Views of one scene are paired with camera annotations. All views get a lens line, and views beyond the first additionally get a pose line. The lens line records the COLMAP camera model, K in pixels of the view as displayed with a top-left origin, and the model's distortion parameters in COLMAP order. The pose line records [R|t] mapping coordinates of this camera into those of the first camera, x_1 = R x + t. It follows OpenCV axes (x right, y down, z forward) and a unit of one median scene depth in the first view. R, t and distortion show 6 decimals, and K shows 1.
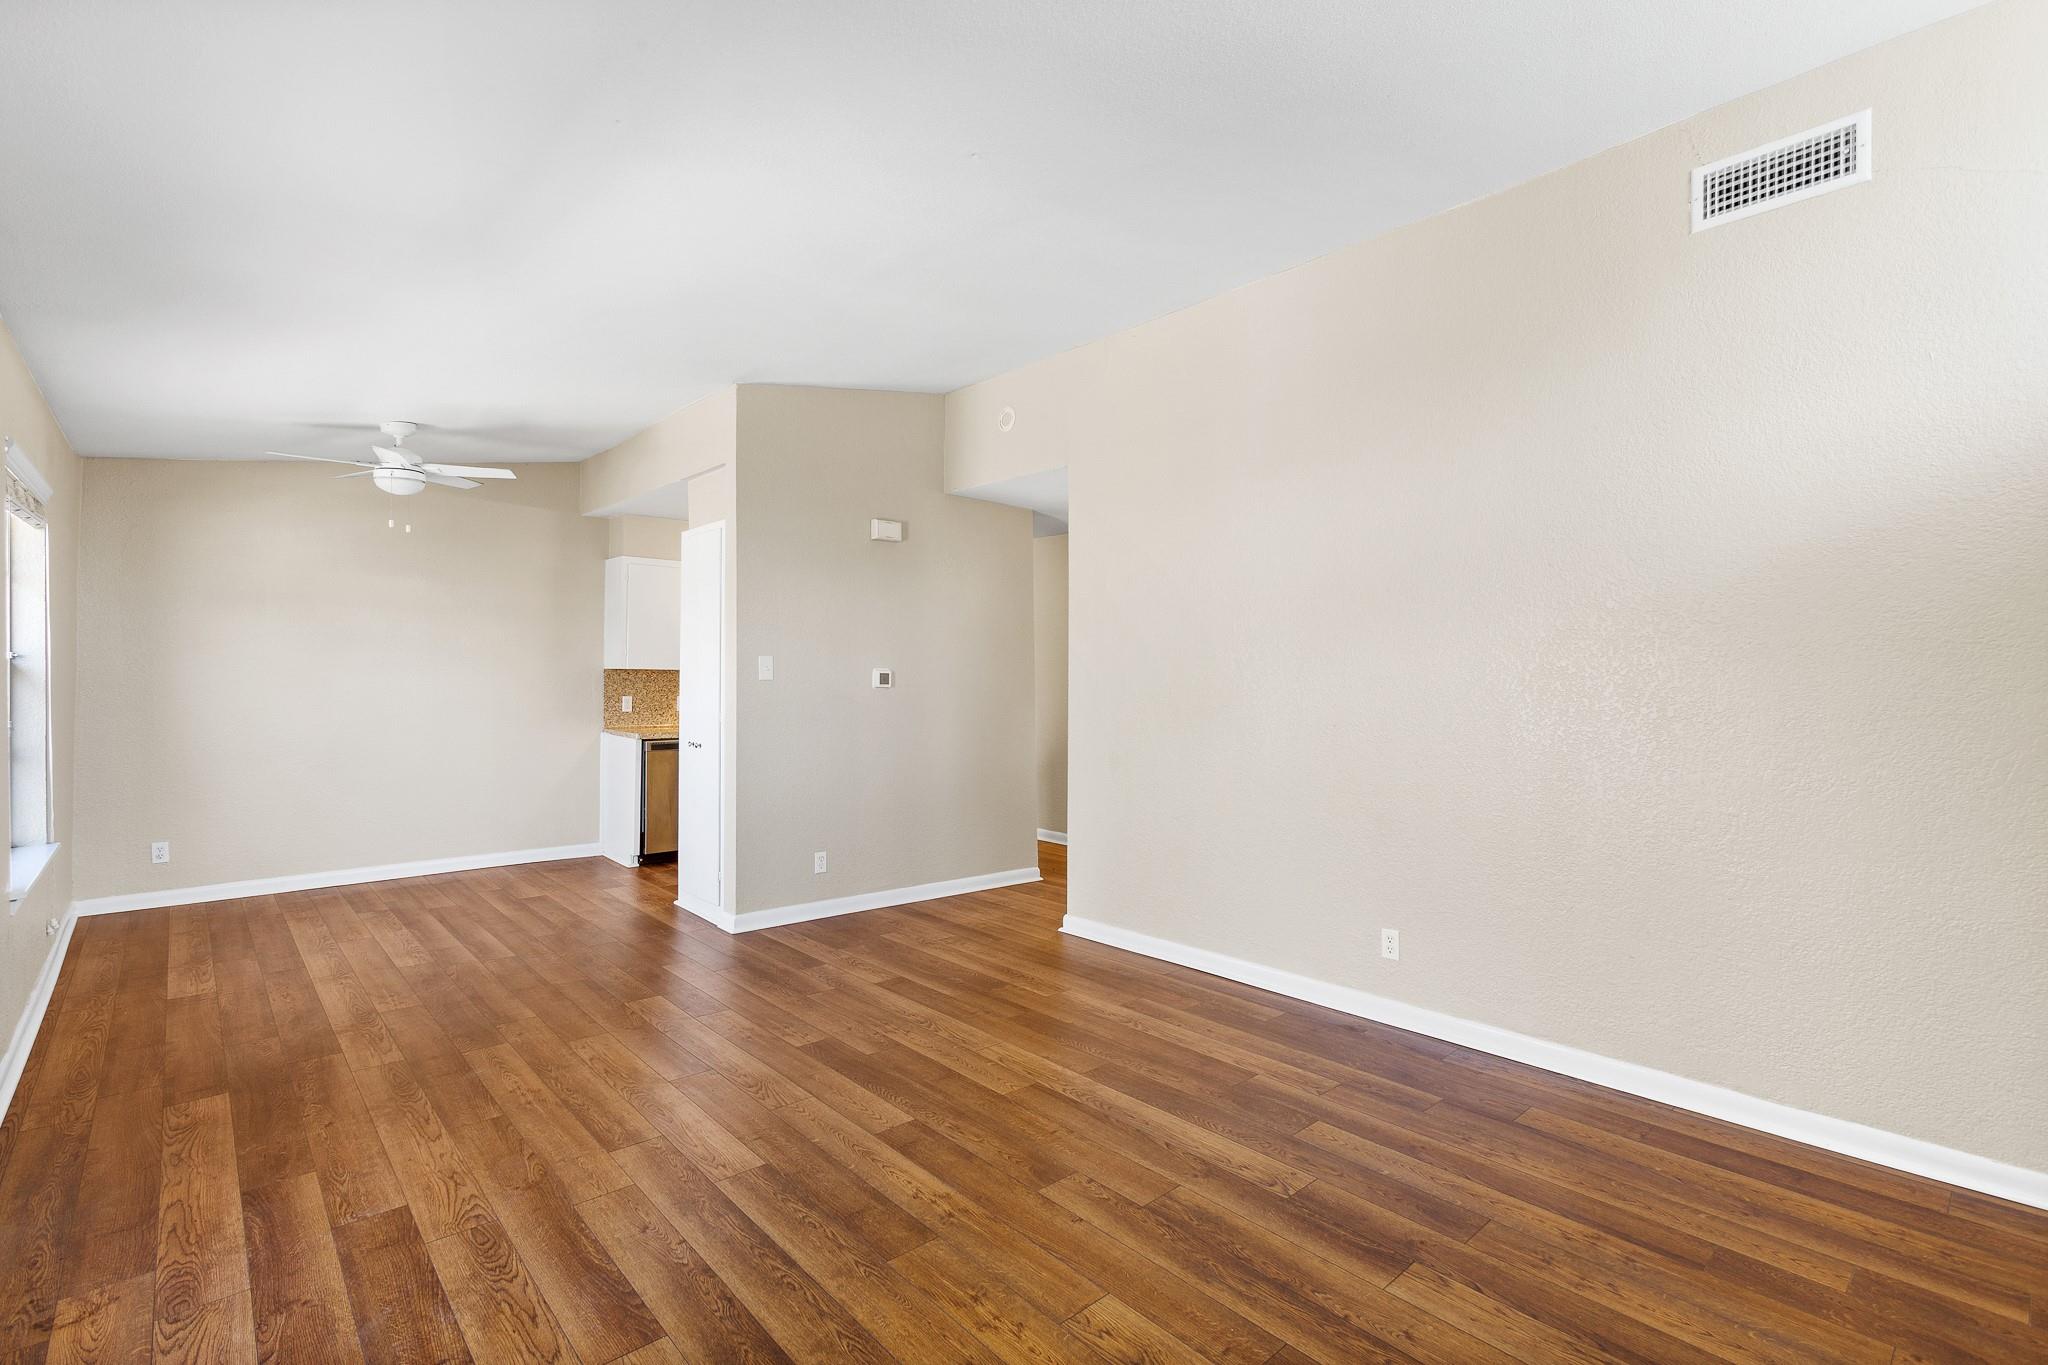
lens RADIAL K [[928.9, 0, 1004.4], [0, 928.9, 681.9], [0, 0, 1]] dist [-0.000547, -0.000412]
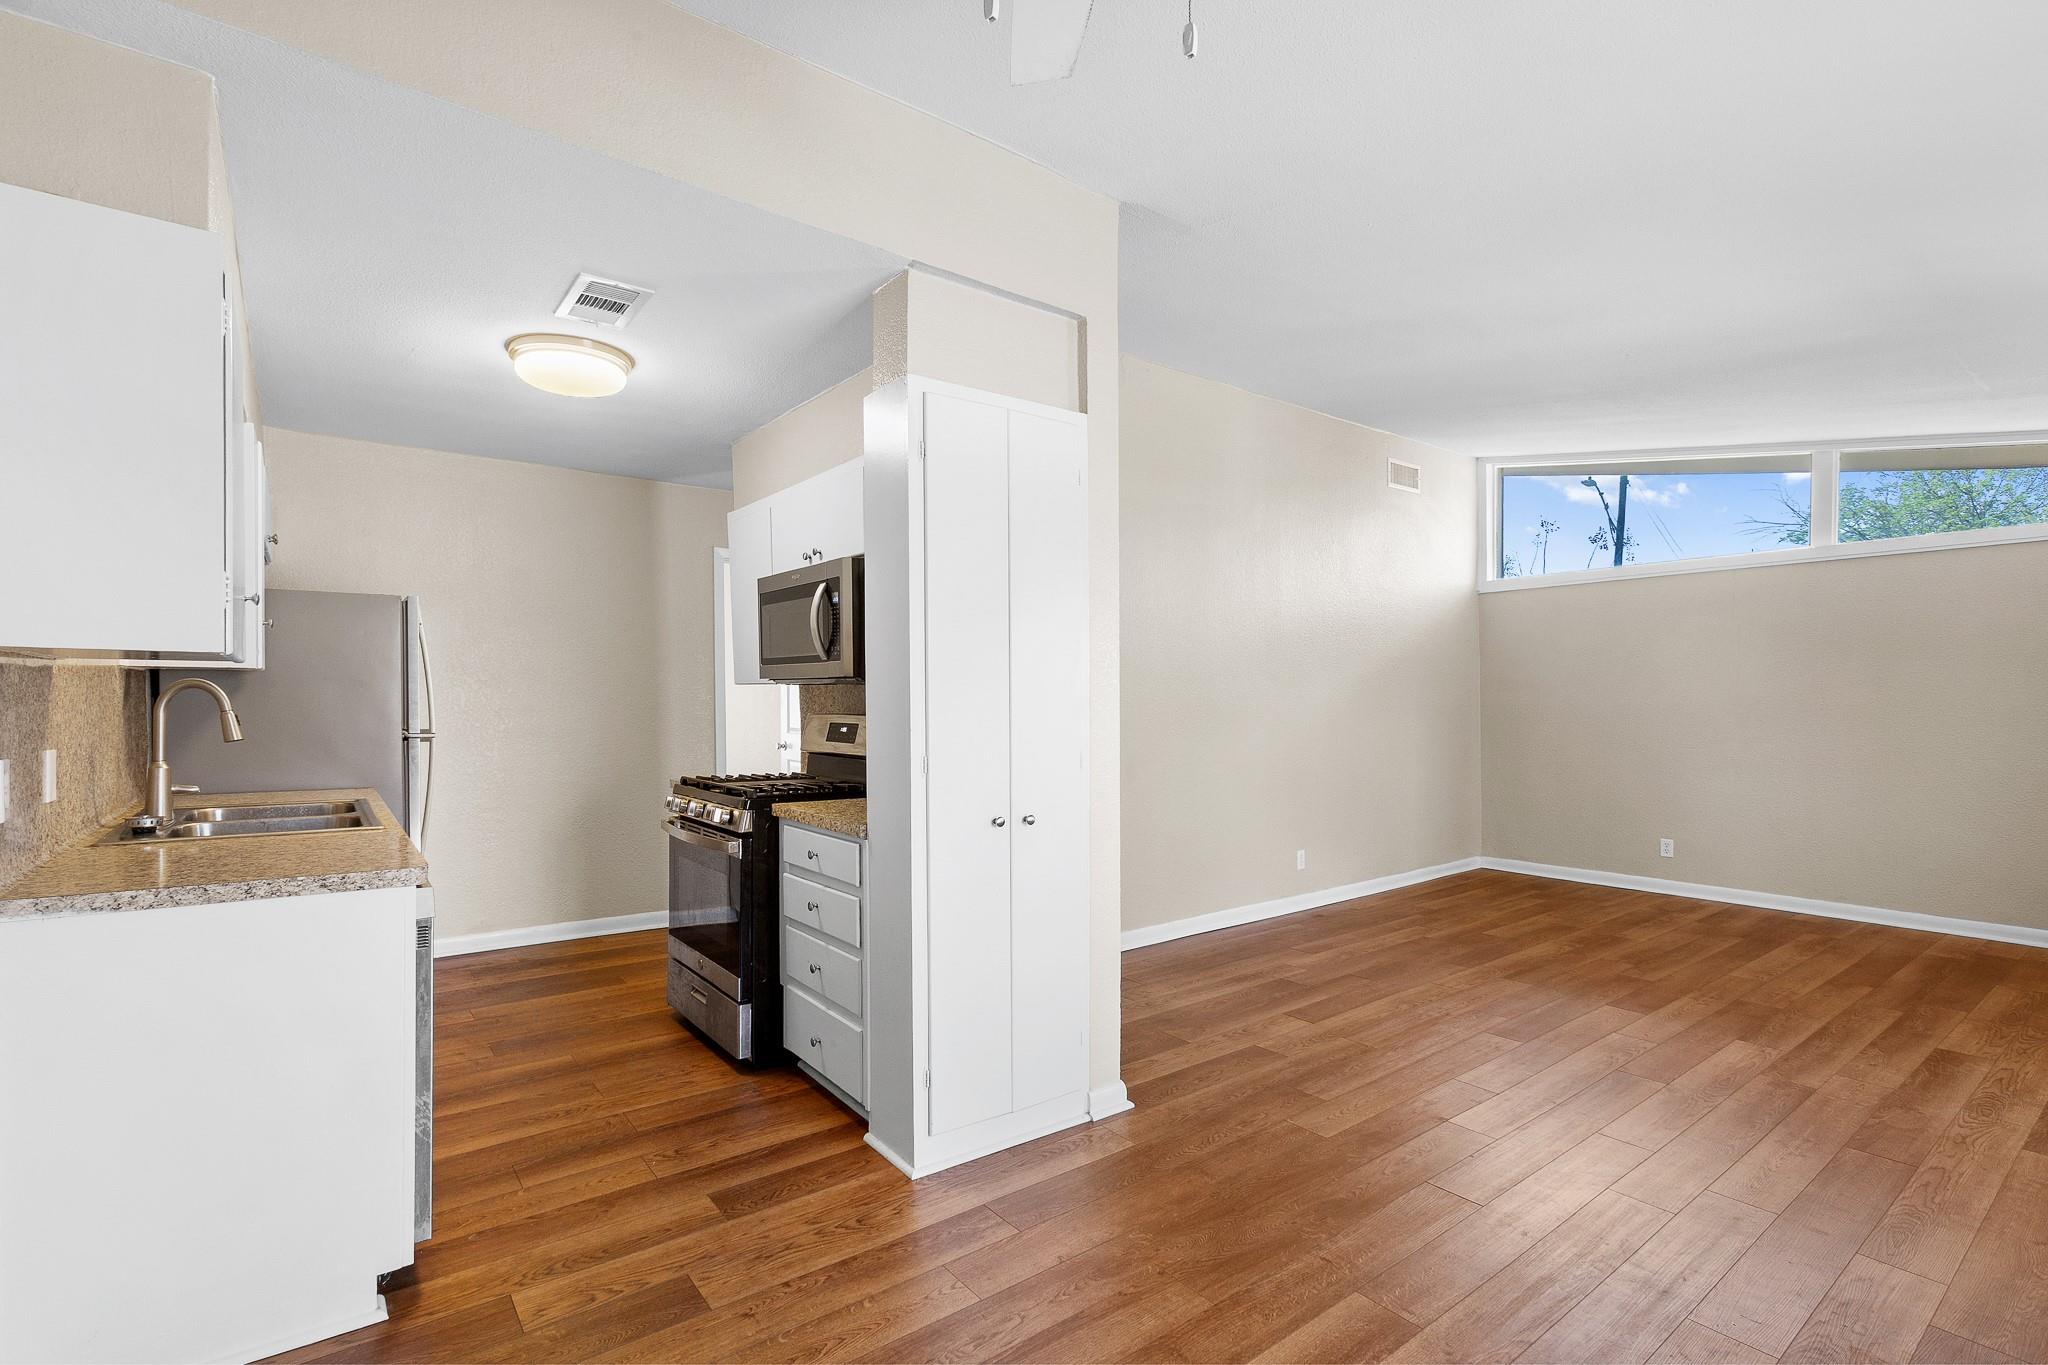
lens RADIAL K [[928.9, 0, 1004.4], [0, 928.9, 681.9], [0, 0, 1]] dist [-0.000547, -0.000412]
pose [[0.089664, 0.010638, 0.995915, -1.380780], [0.002600, 0.999937, -0.010915, -0.001810], [-0.995969, 0.003568, 0.089631, 1.559650]]
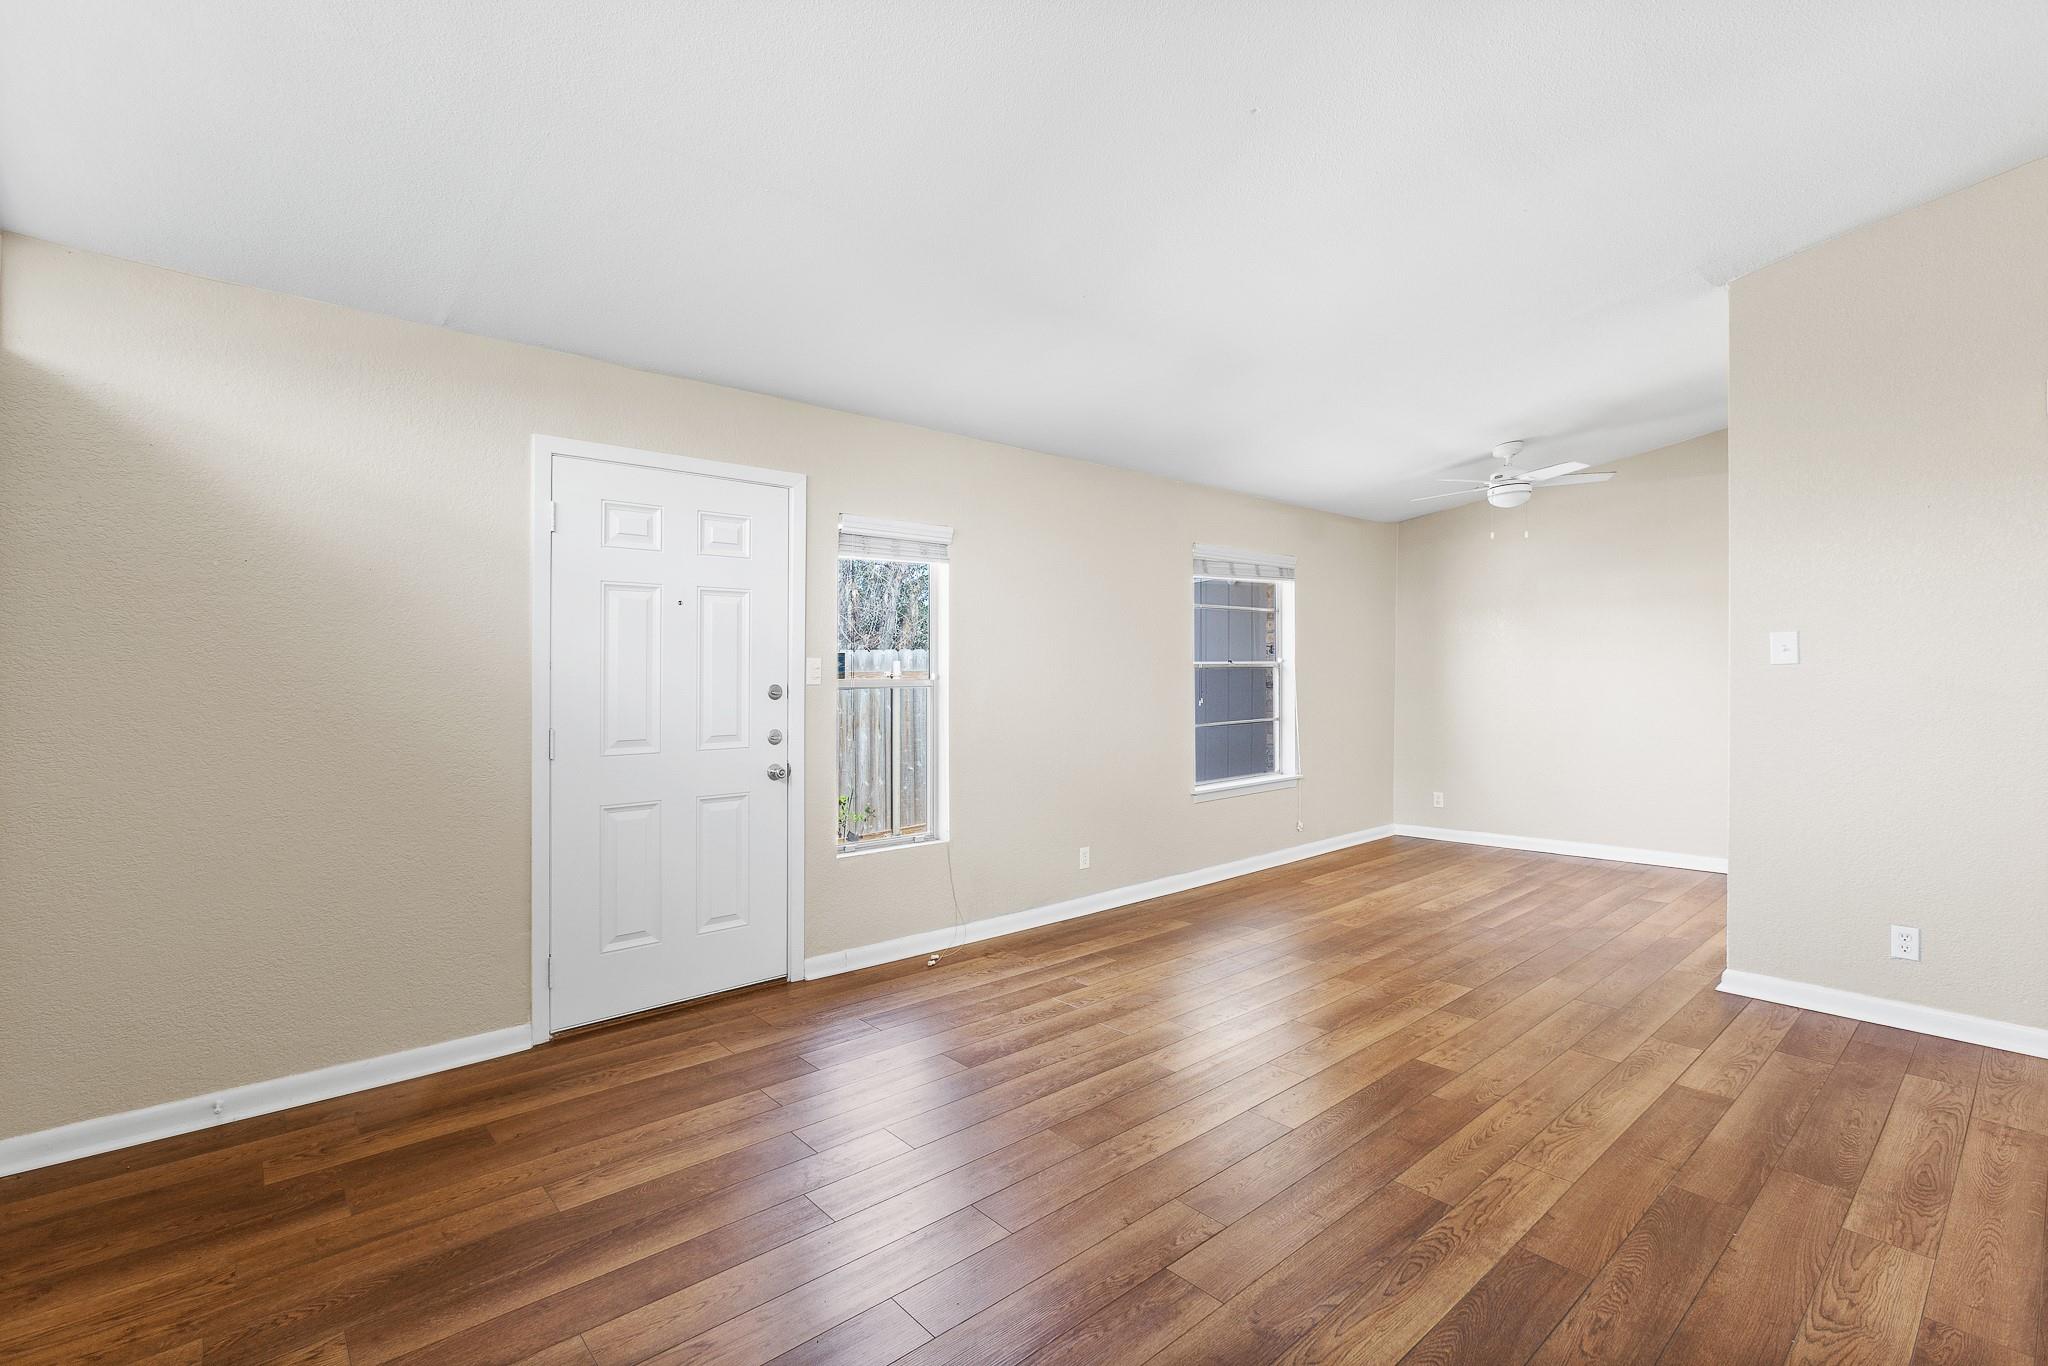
lens RADIAL K [[919.9, 0, 1010.0], [0, 919.9, 686.6], [0, 0, 1]] dist [0.016105, 0.000179]
pose [[-0.011403, -0.002705, -0.999931, 0.741790], [0.012767, 0.999914, -0.002850, 0.020035], [0.999853, -0.012799, -0.011368, 0.642024]]
